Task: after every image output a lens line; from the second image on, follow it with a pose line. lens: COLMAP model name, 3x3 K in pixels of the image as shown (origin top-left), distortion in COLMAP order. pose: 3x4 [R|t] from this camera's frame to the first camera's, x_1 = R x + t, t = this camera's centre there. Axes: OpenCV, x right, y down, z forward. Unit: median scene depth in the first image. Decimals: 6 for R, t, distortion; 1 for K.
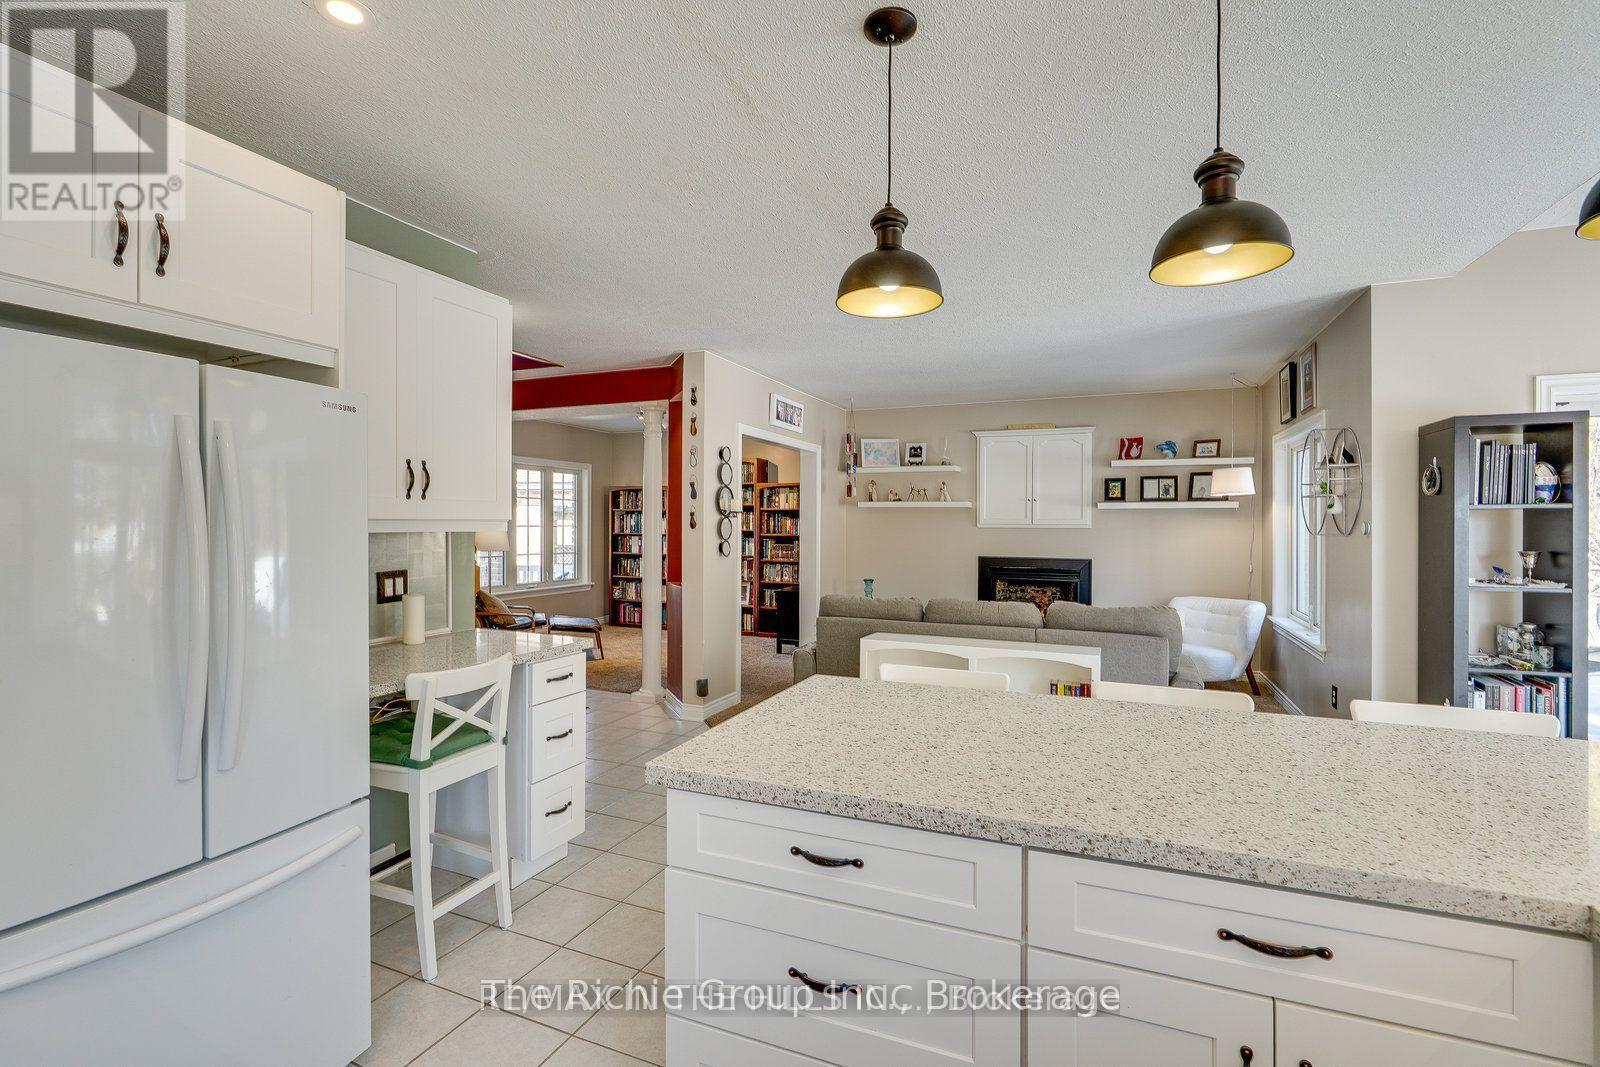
lens RADIAL K [[730.8, 0, 809.2], [0, 730.8, 527.0], [0, 0, 1]] dist [0.000882, -0.000232]
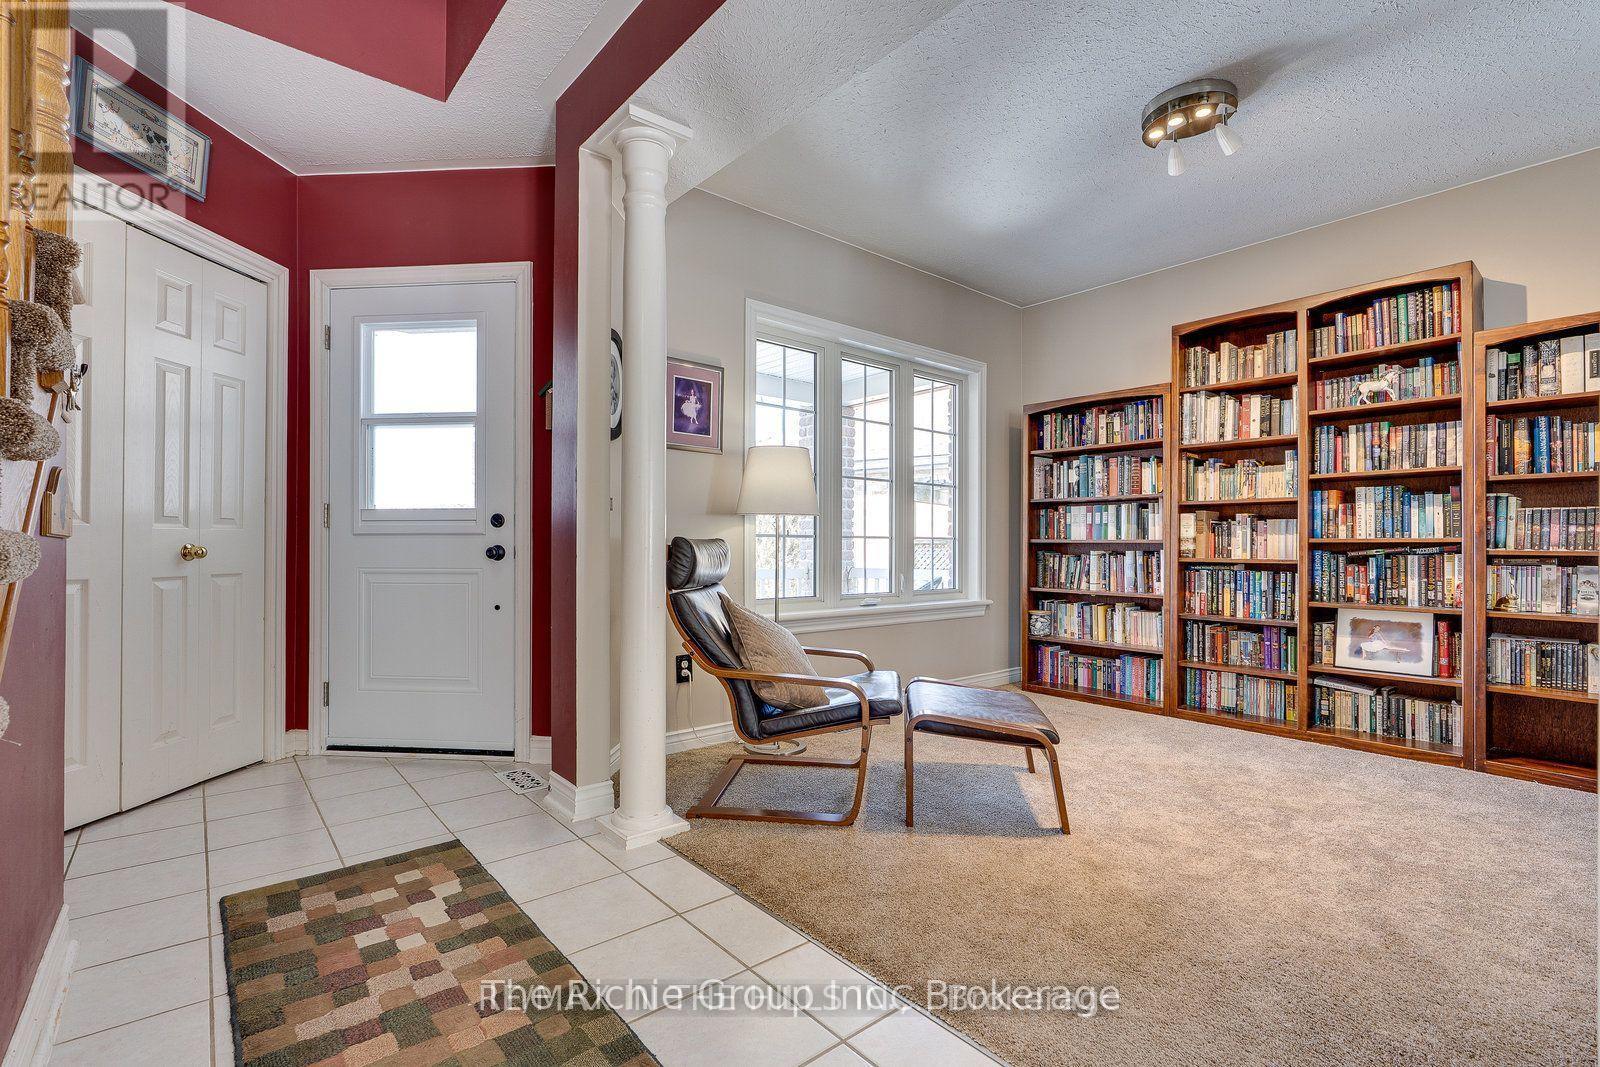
lens RADIAL K [[730.8, 0, 812.4], [0, 730.8, 532.8], [0, 0, 1]] dist [0.000882, -0.000232]
pose [[0.893851, -0.007129, -0.448308, -0.236082], [-0.005762, 0.999608, -0.027385, 0.057950], [0.448327, 0.027061, 0.893460, 0.655053]]
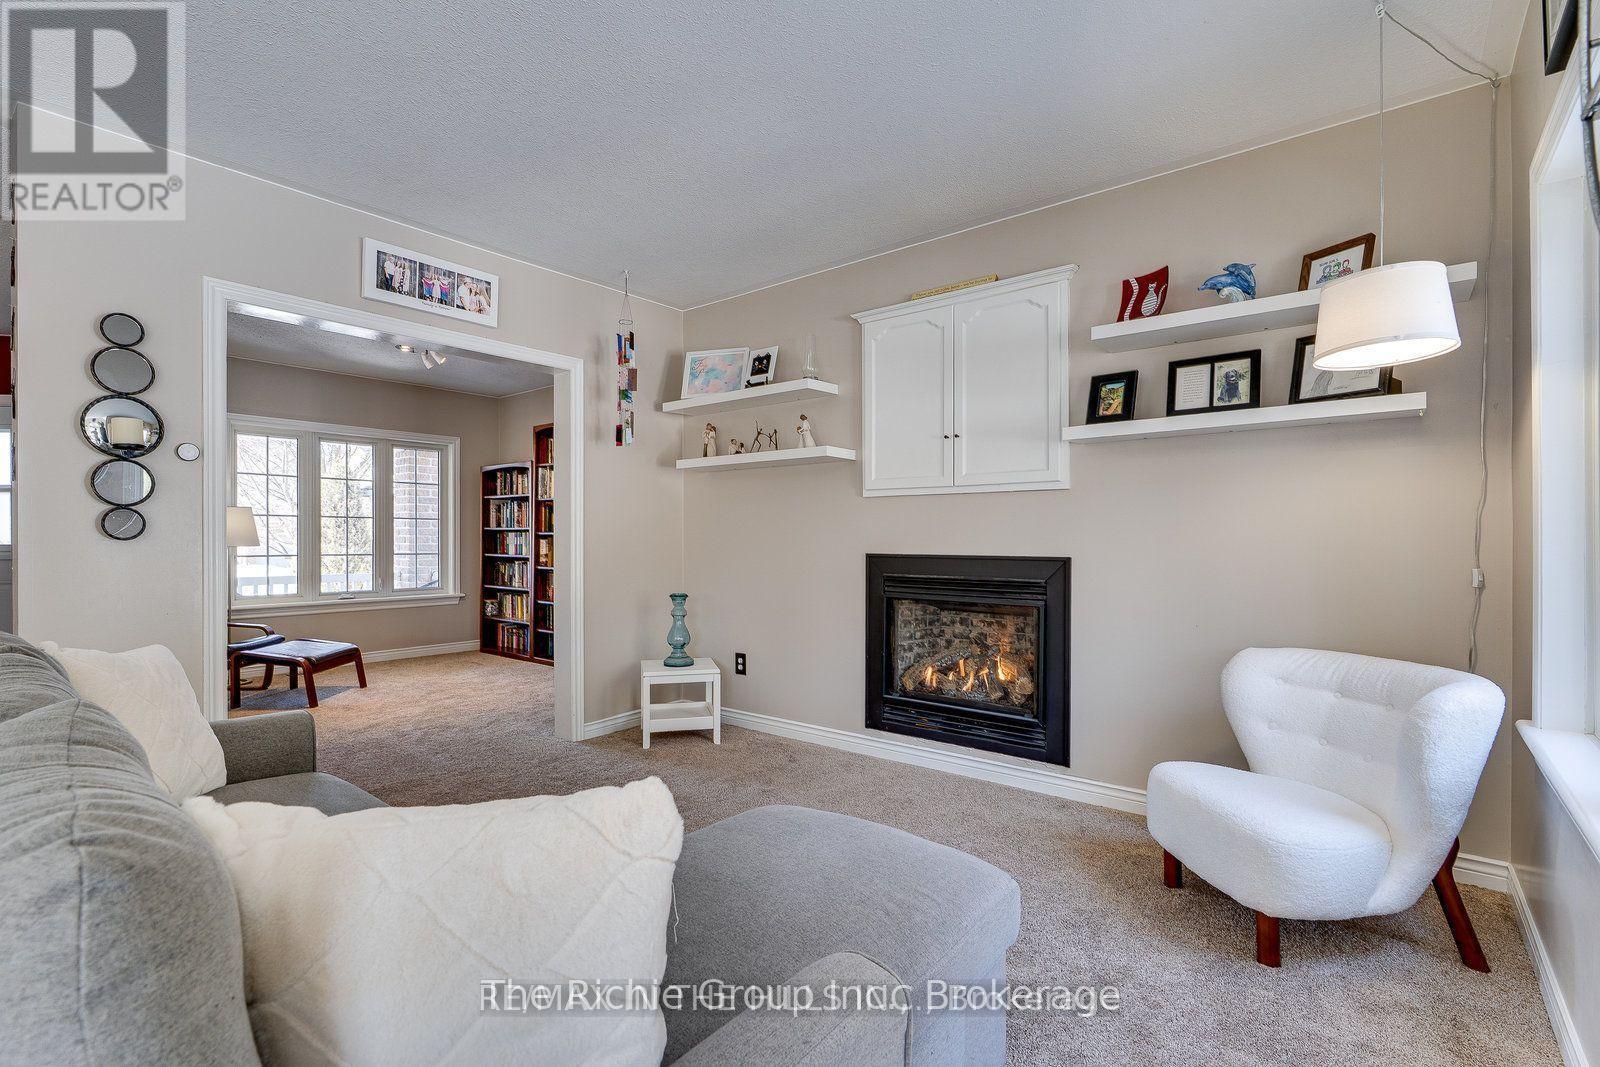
lens RADIAL K [[730.8, 0, 808.1], [0, 730.8, 536.8], [0, 0, 1]] dist [0.000882, -0.000232]
pose [[0.962061, -0.008138, -0.272715, 0.333061], [0.006237, 0.999950, -0.007835, 0.032395], [0.272765, 0.005837, 0.962063, 0.484549]]
